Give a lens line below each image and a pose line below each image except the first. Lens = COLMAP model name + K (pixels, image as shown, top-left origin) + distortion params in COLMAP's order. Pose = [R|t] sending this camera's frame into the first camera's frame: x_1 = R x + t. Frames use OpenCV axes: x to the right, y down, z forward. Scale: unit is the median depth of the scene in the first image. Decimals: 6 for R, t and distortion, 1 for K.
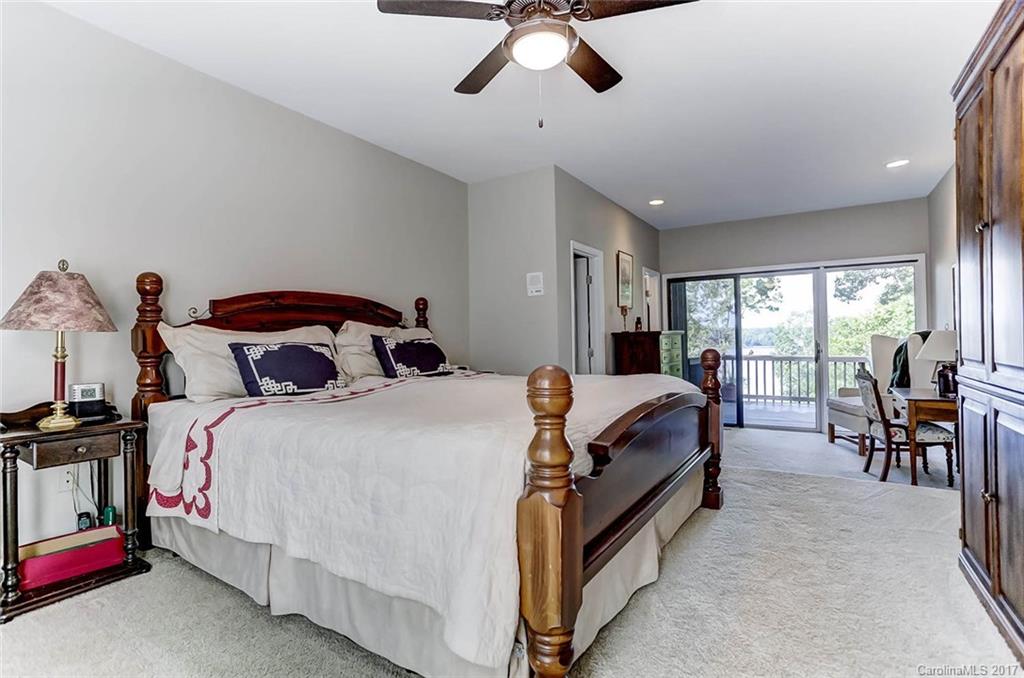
lens RADIAL K [[495.6, 0, 512.0], [0, 495.6, 339.0], [0, 0, 1]] dist [-0.017955, 0.000195]
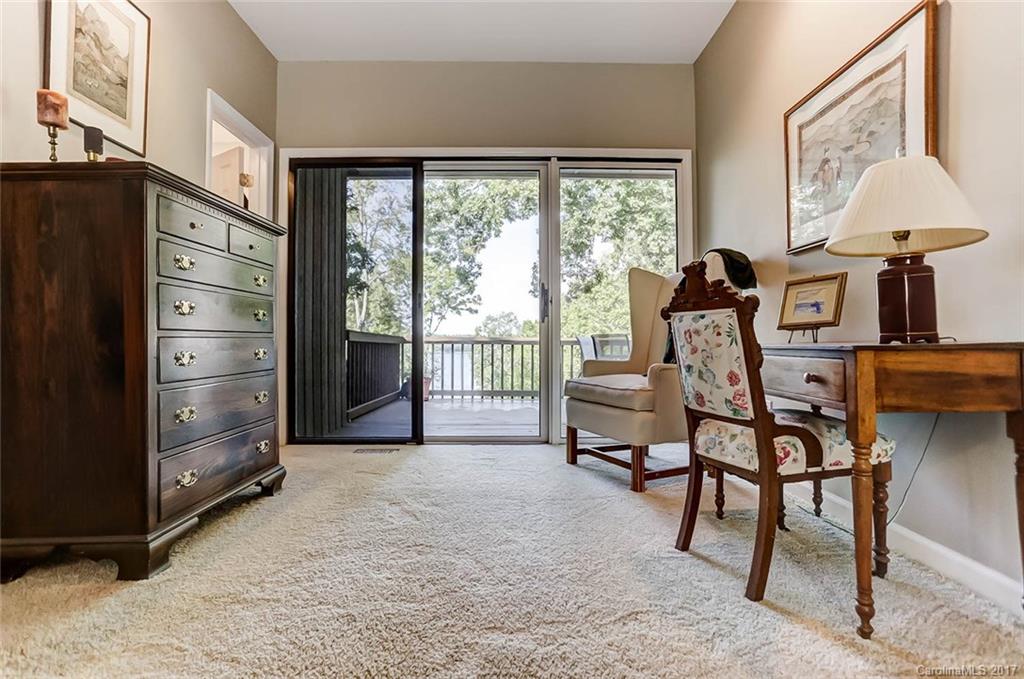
lens RADIAL K [[495.6, 0, 512.0], [0, 495.6, 339.5], [0, 0, 1]] dist [-0.017955, 0.000195]
pose [[0.842784, 0.021994, 0.537803, 0.306200], [-0.016001, 0.999747, -0.015810, 0.087072], [-0.538014, 0.004719, 0.842922, 0.584124]]
